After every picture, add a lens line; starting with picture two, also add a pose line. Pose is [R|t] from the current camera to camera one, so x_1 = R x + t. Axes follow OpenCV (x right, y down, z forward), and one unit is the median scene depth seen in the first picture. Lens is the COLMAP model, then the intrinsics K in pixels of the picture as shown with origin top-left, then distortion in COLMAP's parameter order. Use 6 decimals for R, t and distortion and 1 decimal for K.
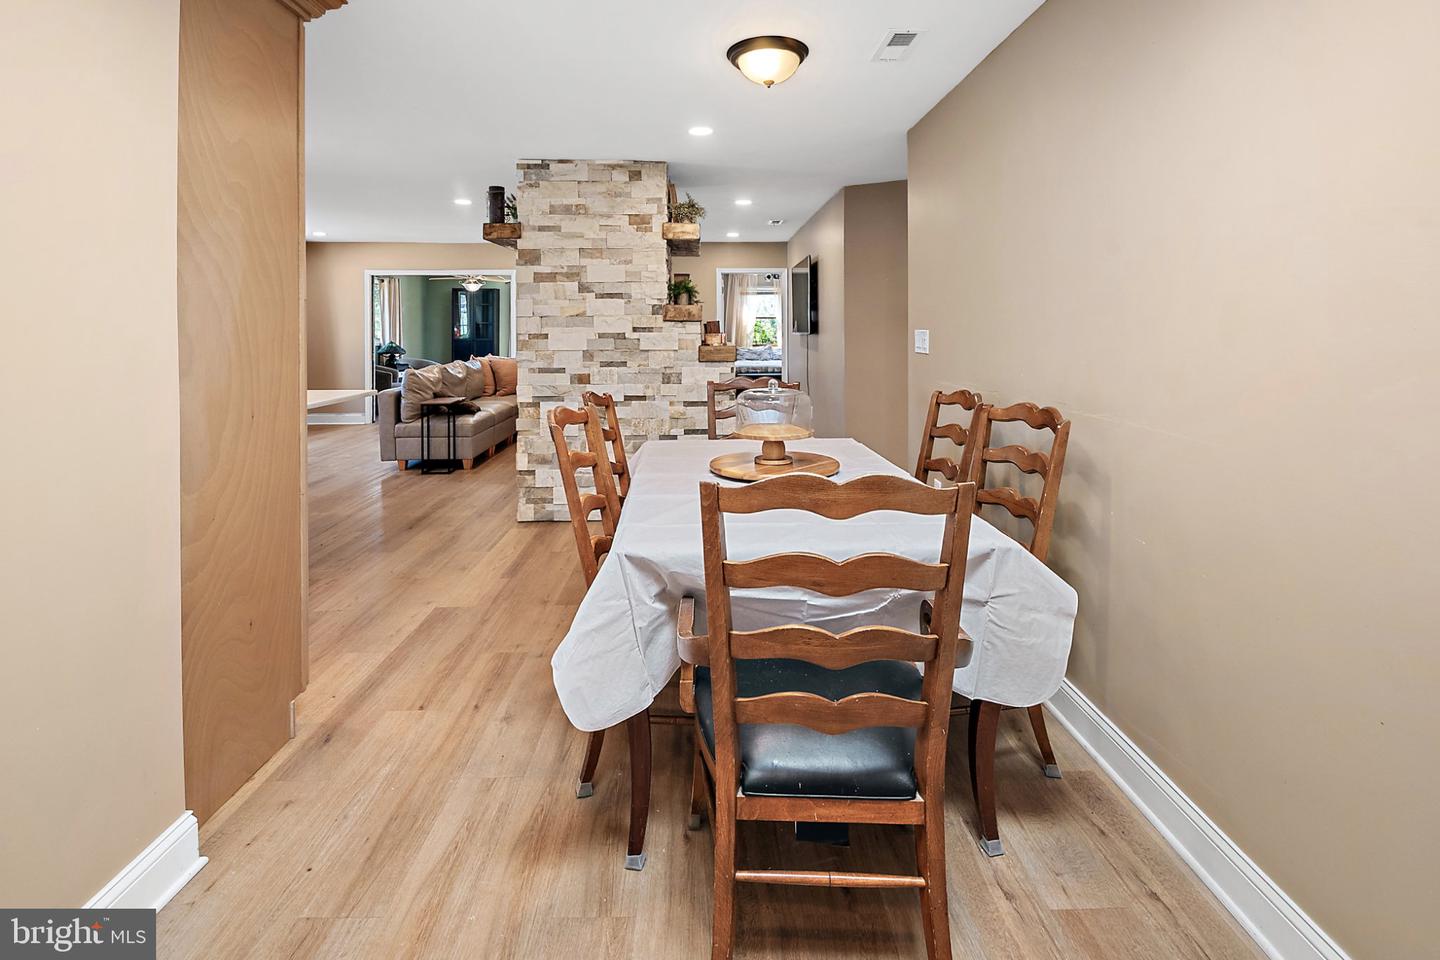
lens RADIAL K [[675.2, 0, 719.2], [0, 675.2, 462.5], [0, 0, 1]] dist [0.000022, -0.000265]
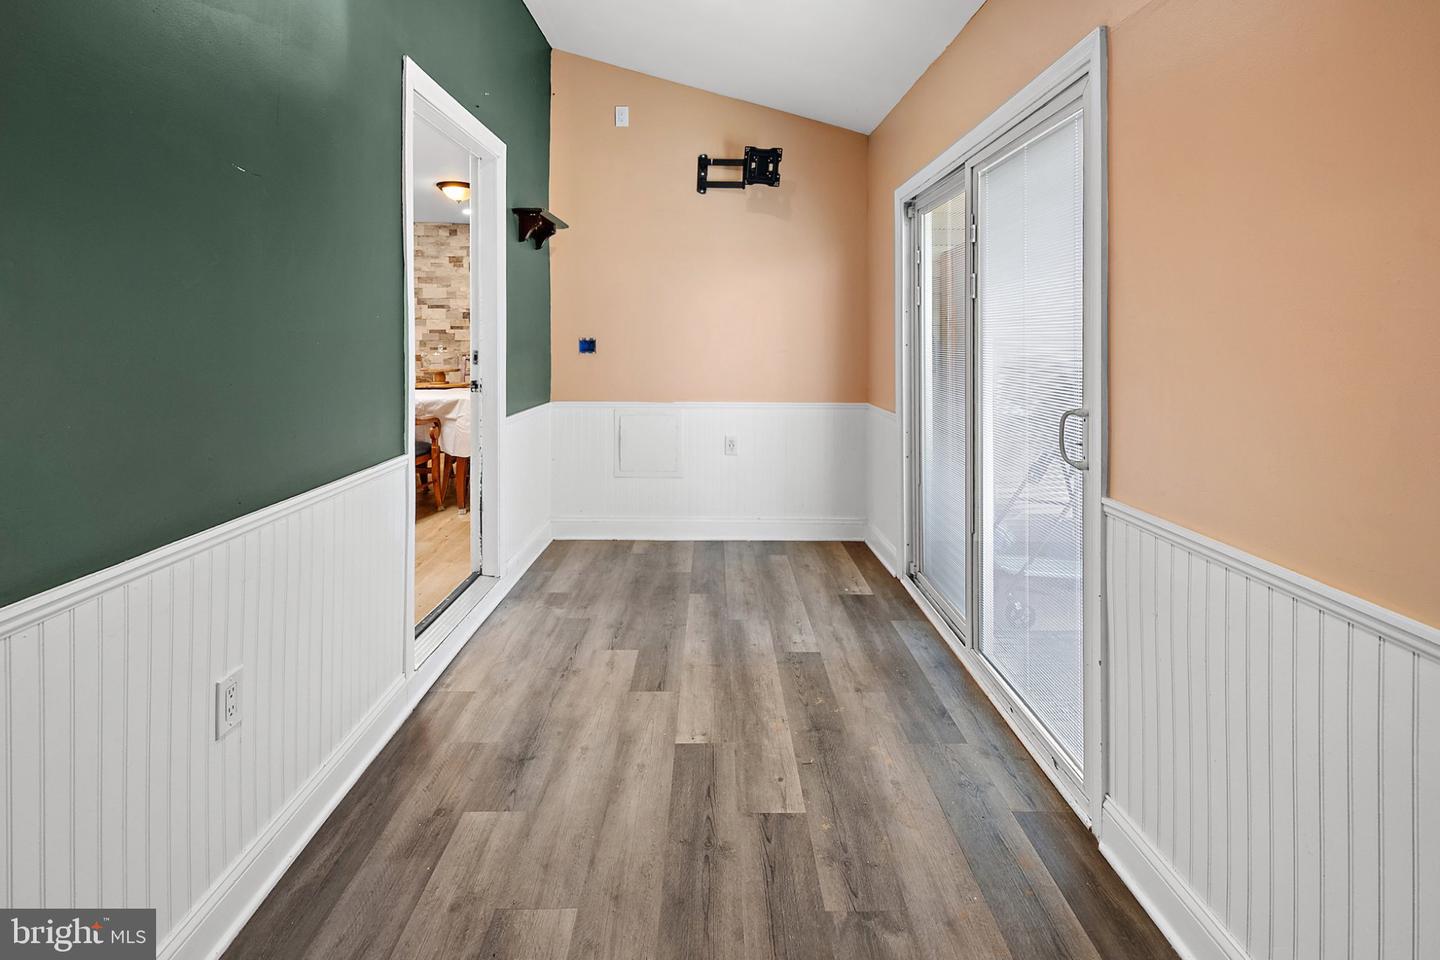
lens RADIAL K [[675.2, 0, 719.2], [0, 675.2, 462.5], [0, 0, 1]] dist [0.000022, -0.000265]
pose [[0.999975, 0.004016, -0.005831, 0.522079], [-0.004128, 0.999804, -0.019347, 0.152377], [0.005752, 0.019370, 0.999796, -0.595798]]
